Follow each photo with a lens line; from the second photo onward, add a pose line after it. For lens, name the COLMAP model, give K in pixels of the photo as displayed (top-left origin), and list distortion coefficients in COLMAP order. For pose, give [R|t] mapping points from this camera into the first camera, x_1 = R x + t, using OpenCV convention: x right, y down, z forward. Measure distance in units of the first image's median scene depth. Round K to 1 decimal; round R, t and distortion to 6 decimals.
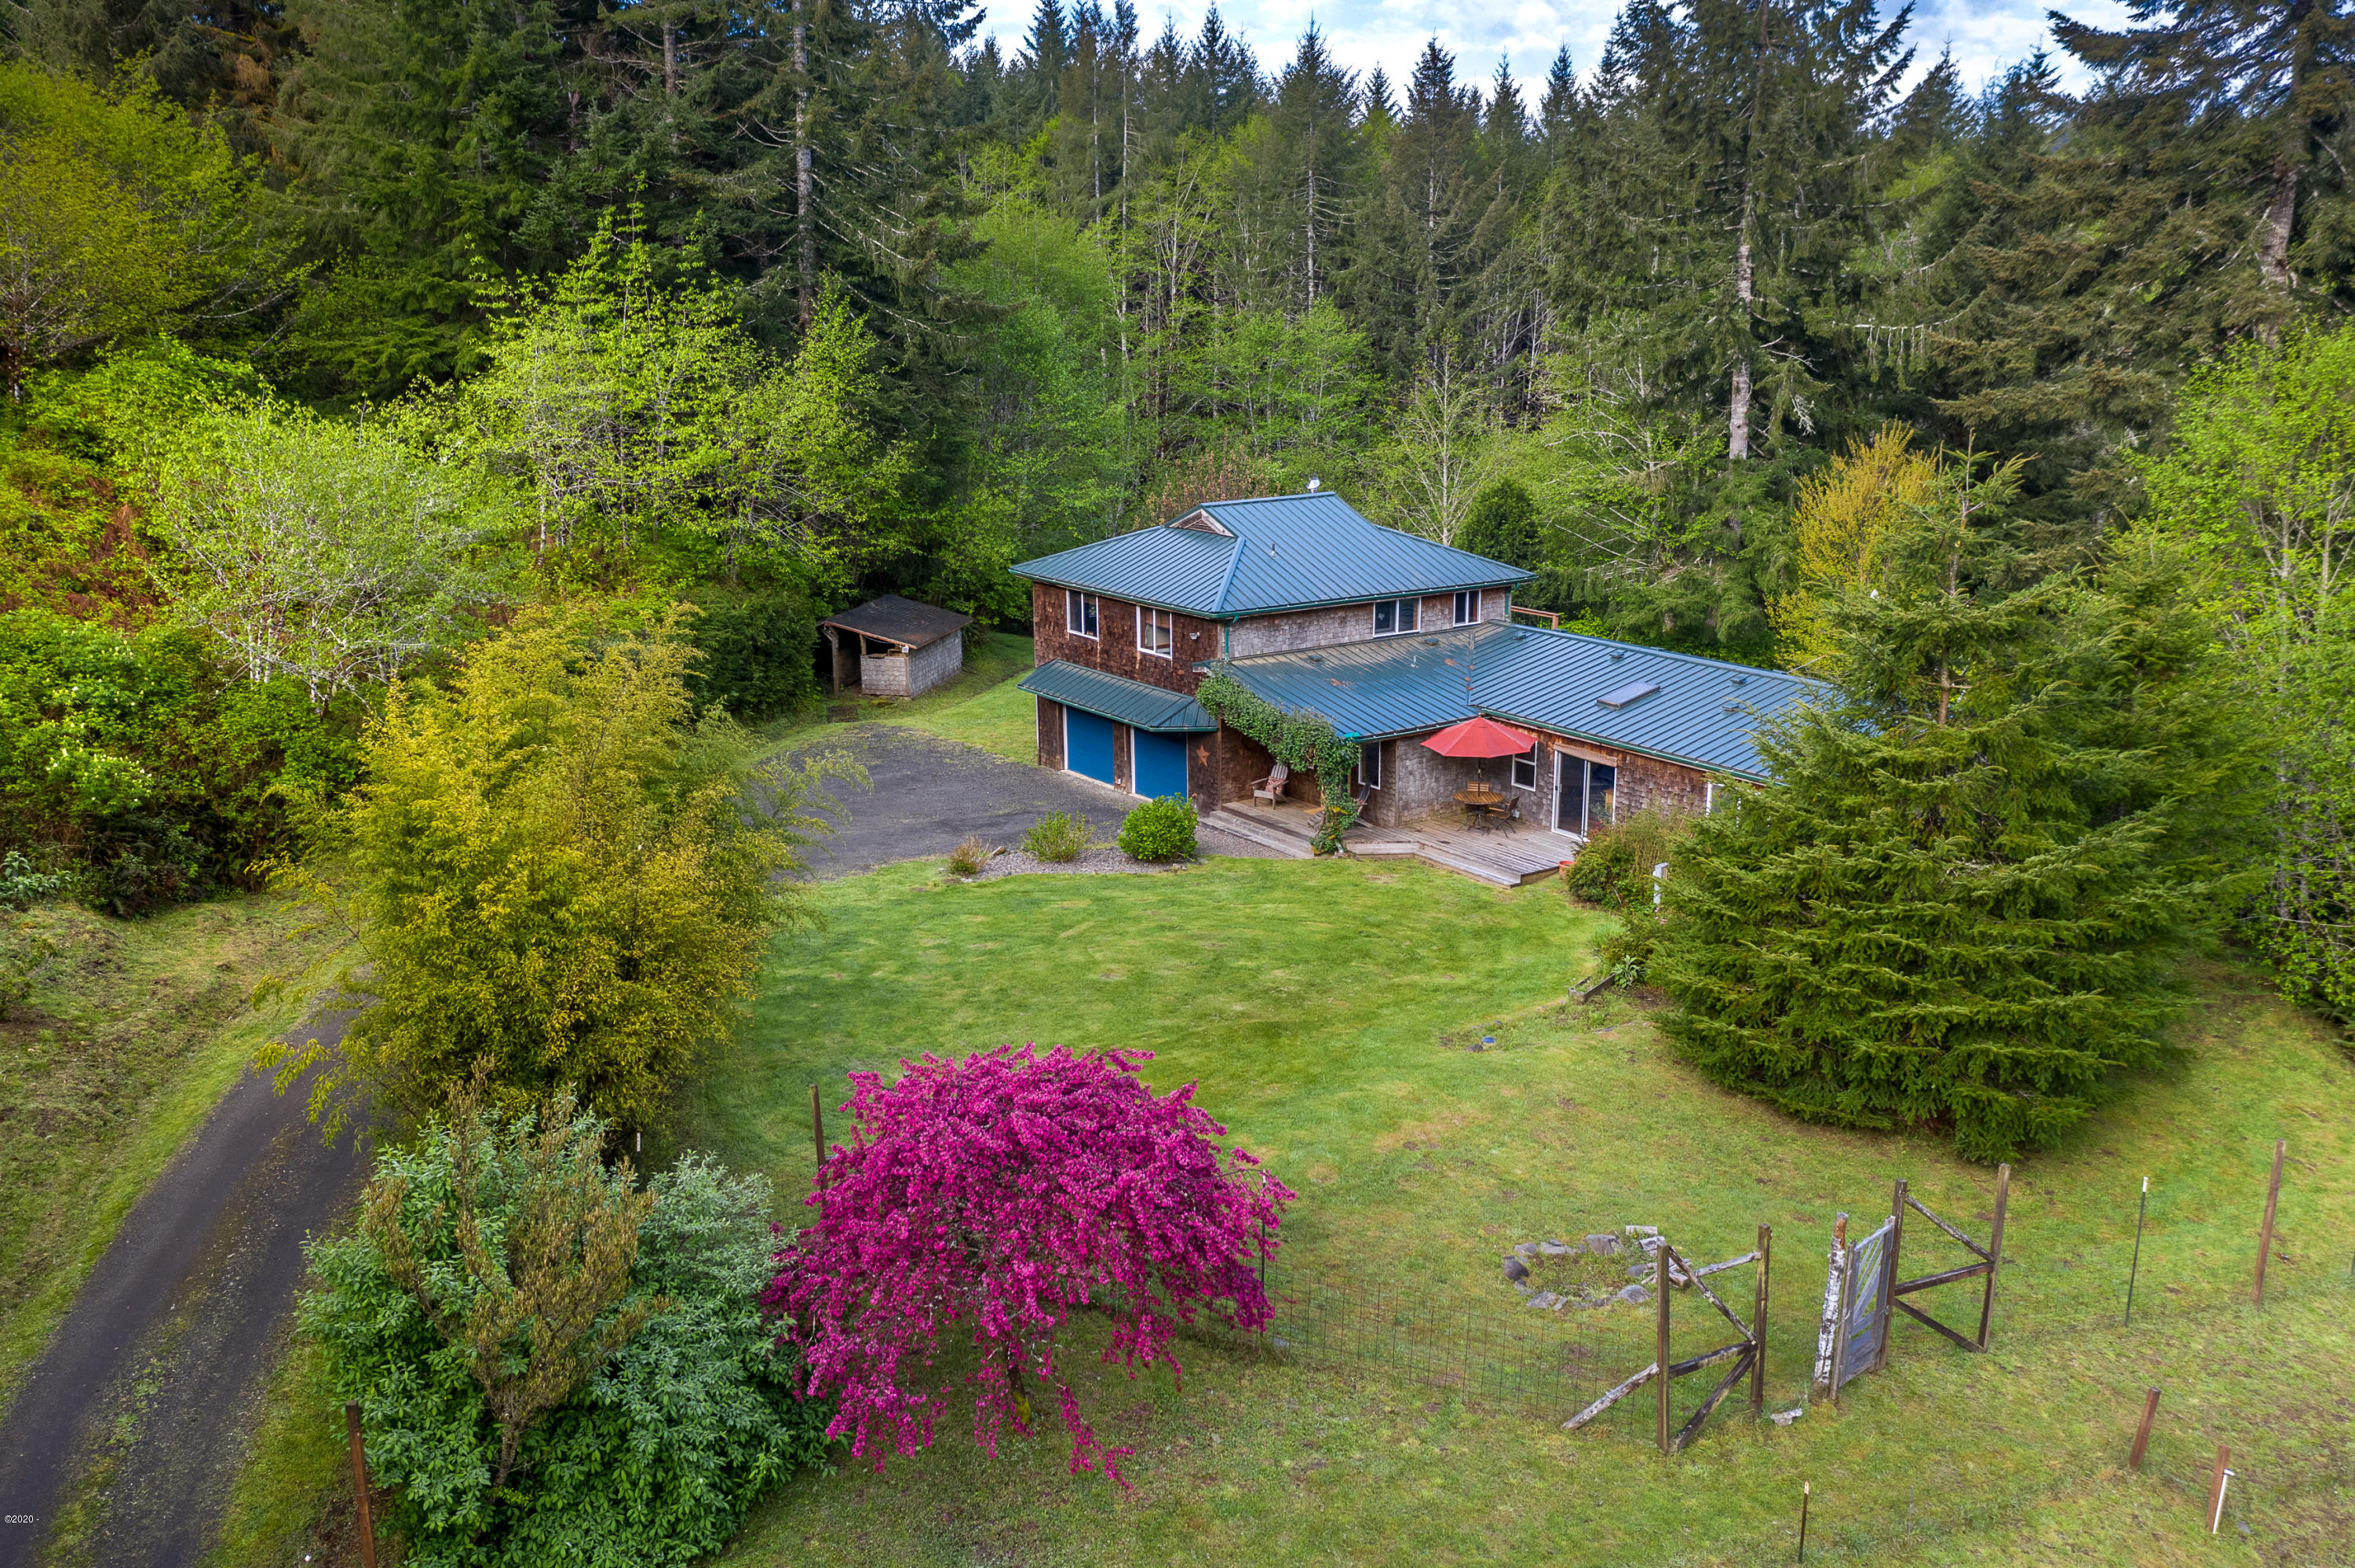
lens RADIAL K [[2000.7, 0, 1177.5], [0, 2000.7, 784.0], [0, 0, 1]] dist [-0.025650, 0.004677]
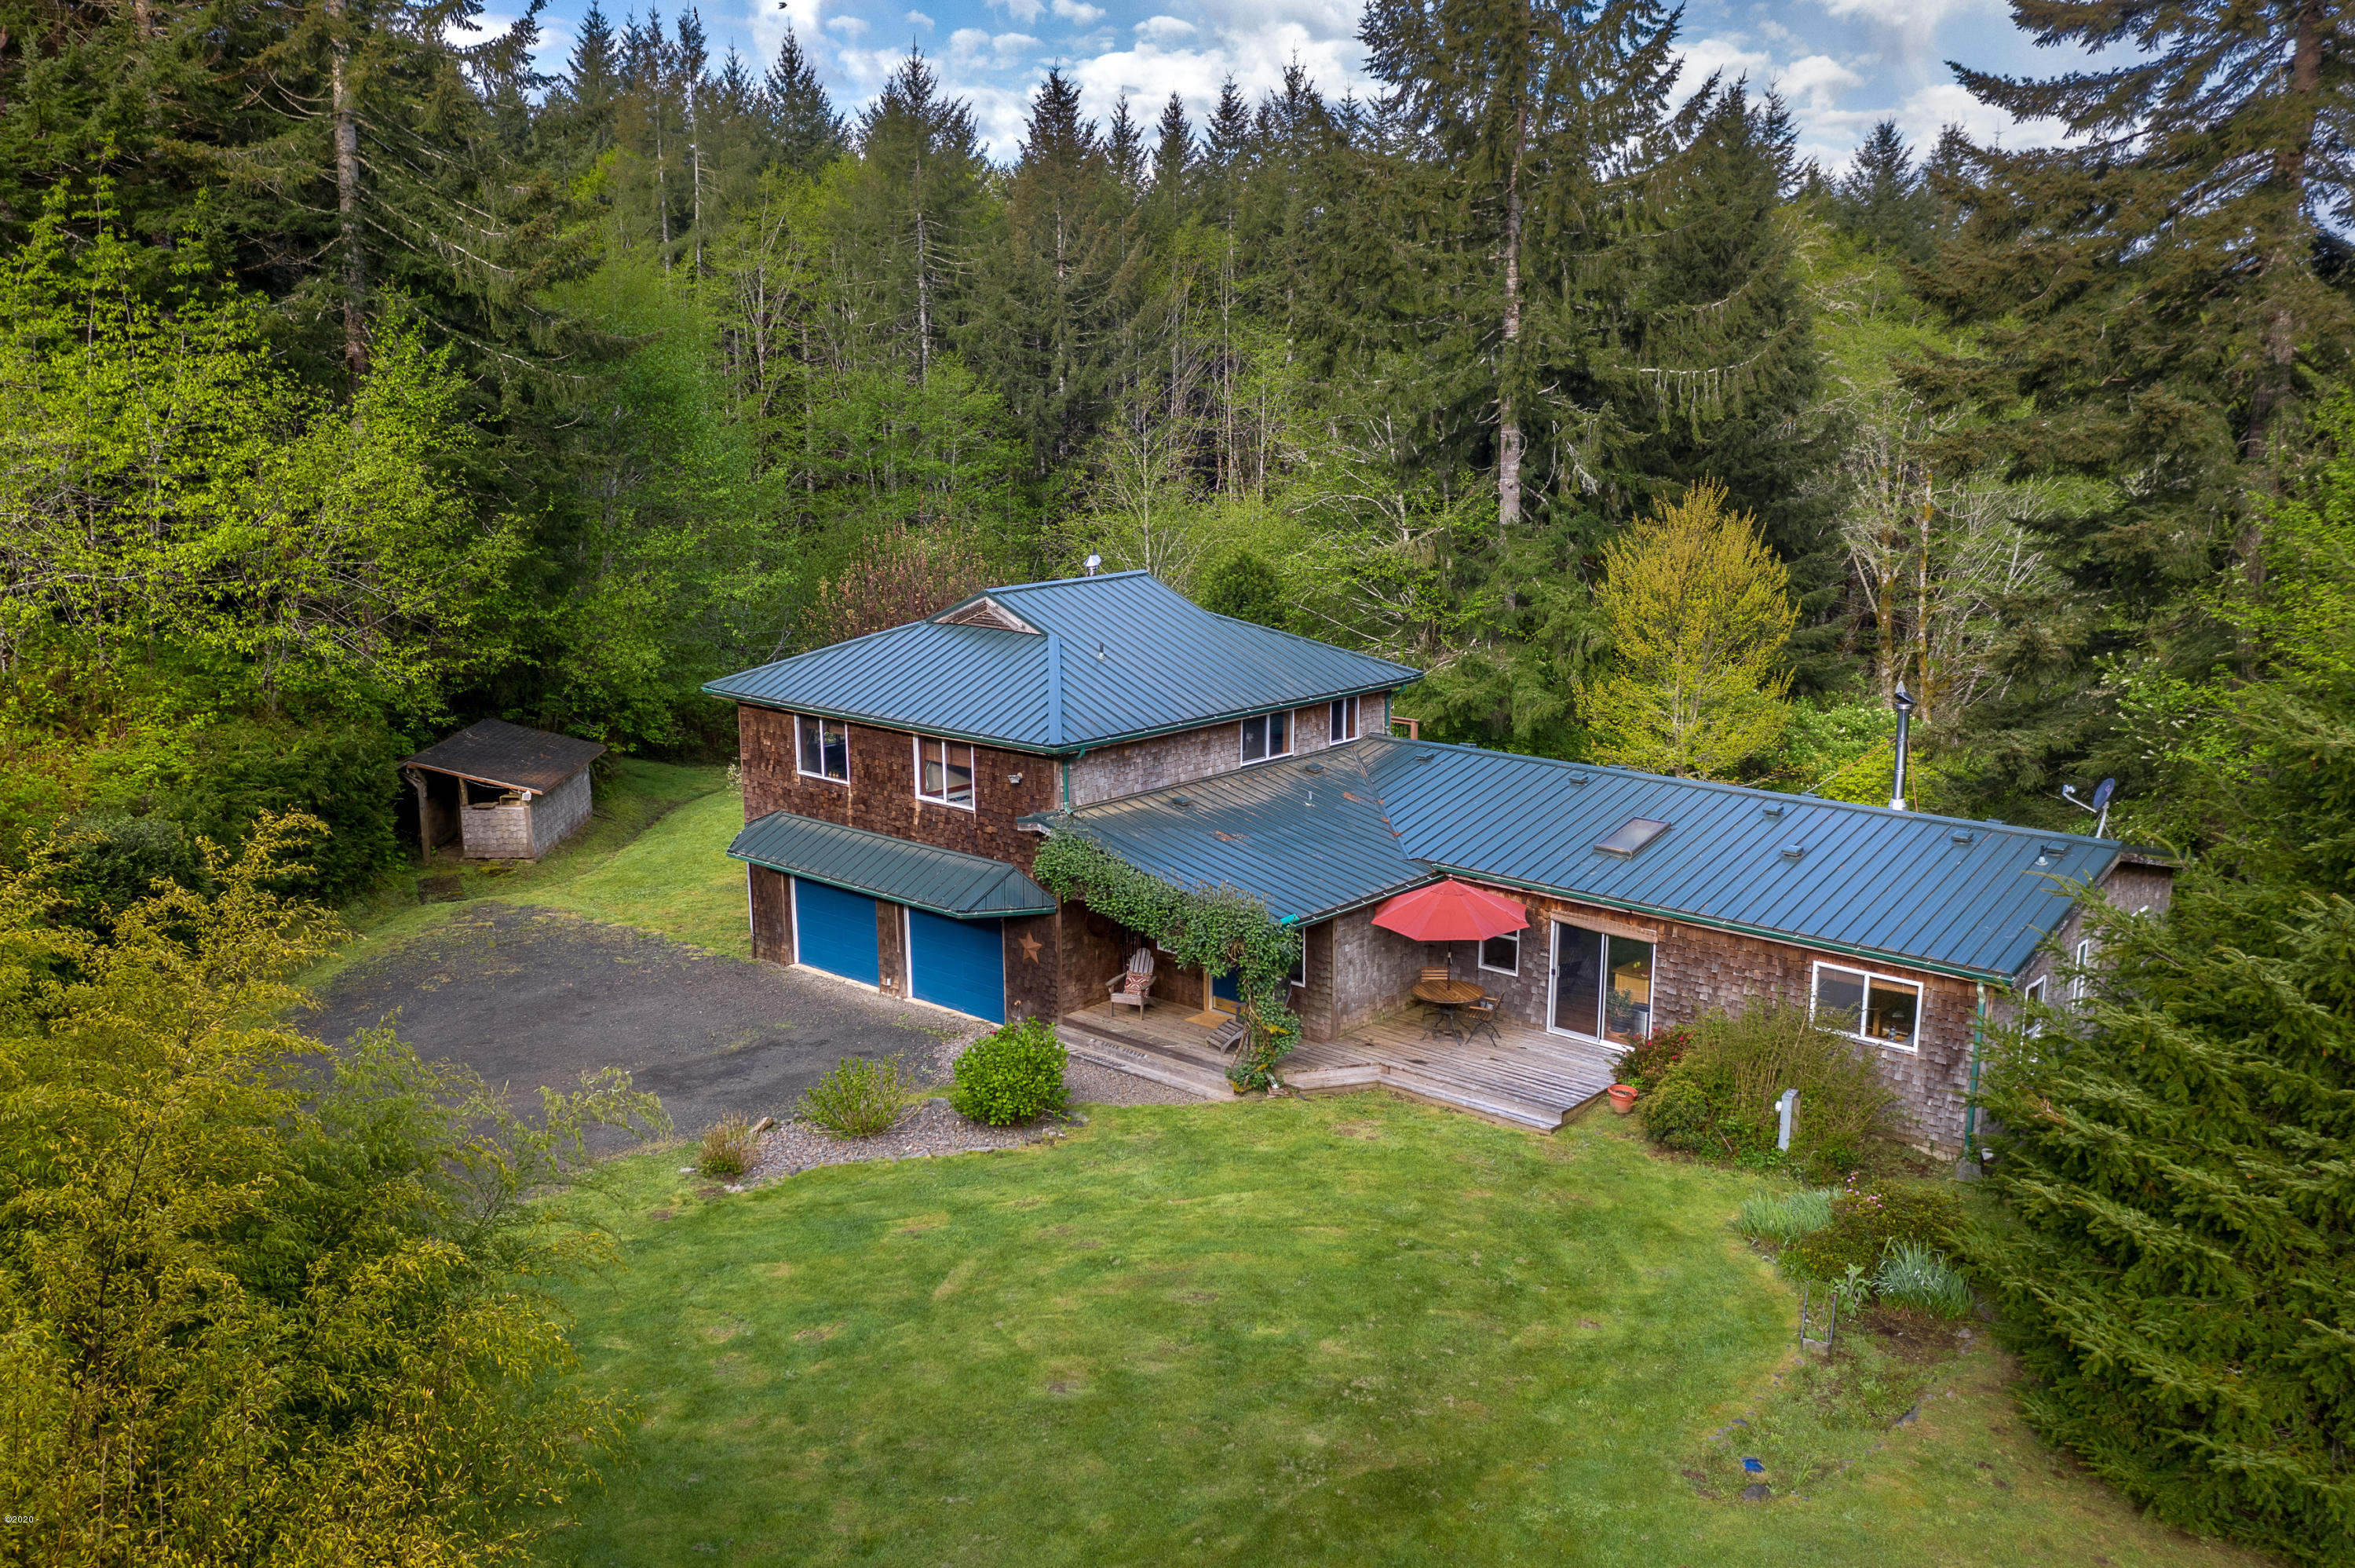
lens RADIAL K [[1948.1, 0, 1177.5], [0, 1948.1, 784.0], [0, 0, 1]] dist [-0.012011, -0.005075]
pose [[0.968807, -0.045657, 0.243576, -0.083472], [0.054737, 0.998031, -0.030637, -0.039177], [-0.241697, 0.043014, 0.969398, 0.265745]]
